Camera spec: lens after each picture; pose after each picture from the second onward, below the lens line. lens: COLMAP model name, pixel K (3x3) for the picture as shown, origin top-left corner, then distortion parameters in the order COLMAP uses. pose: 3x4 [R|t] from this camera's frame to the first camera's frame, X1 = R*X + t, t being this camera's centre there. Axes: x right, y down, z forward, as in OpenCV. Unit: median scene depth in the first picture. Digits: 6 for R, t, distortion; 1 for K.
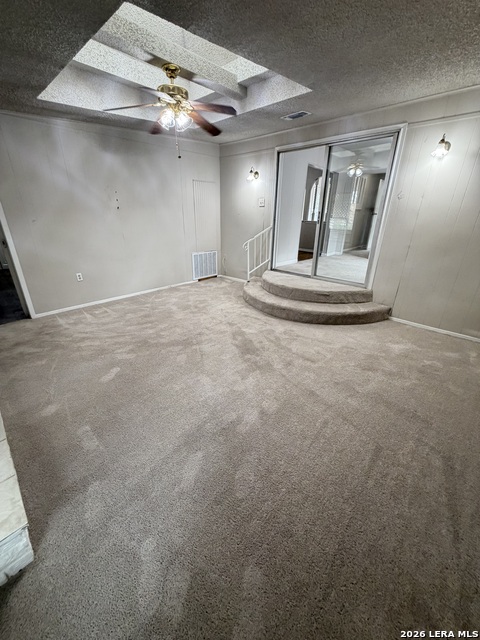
lens RADIAL K [[255.1, 0, 239.0], [0, 255.1, 318.5], [0, 0, 1]] dist [-0.001497, -0.000242]
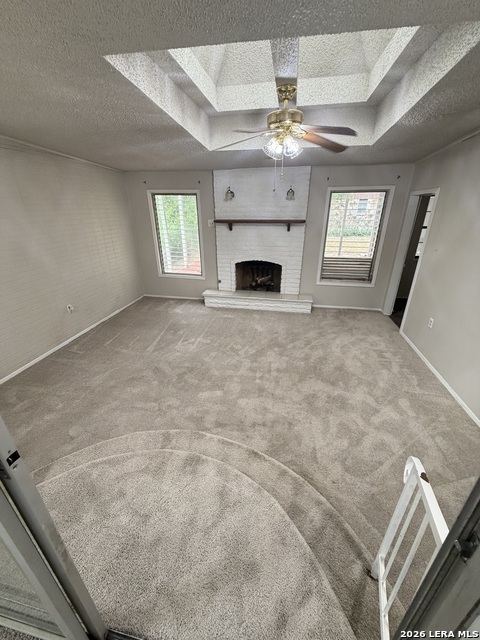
lens RADIAL K [[255.1, 0, 239.0], [0, 255.1, 318.5], [0, 0, 1]] dist [-0.001497, -0.000242]
pose [[-0.847651, 0.208481, -0.487876, 0.290050], [-0.205582, 0.718654, 0.664283, -0.626771], [0.489105, 0.663379, -0.566308, 1.245208]]
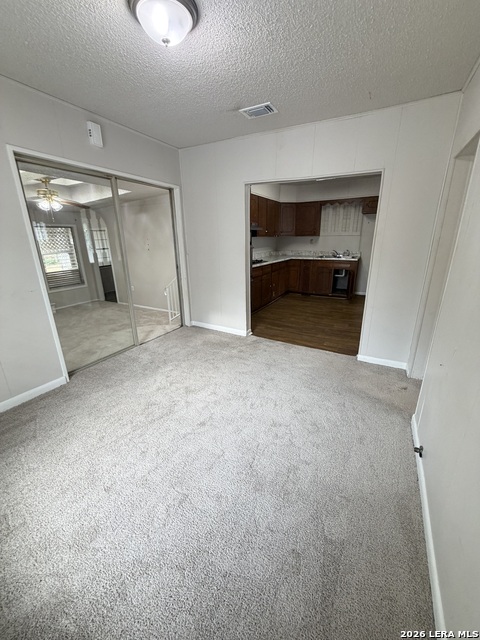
lens RADIAL K [[255.1, 0, 239.0], [0, 255.1, 318.5], [0, 0, 1]] dist [-0.001497, -0.000242]
pose [[0.240694, 0.281053, -0.929019, 1.273539], [-0.358564, 0.915197, 0.183973, -0.590889], [0.901941, 0.288831, 0.321058, 1.247636]]
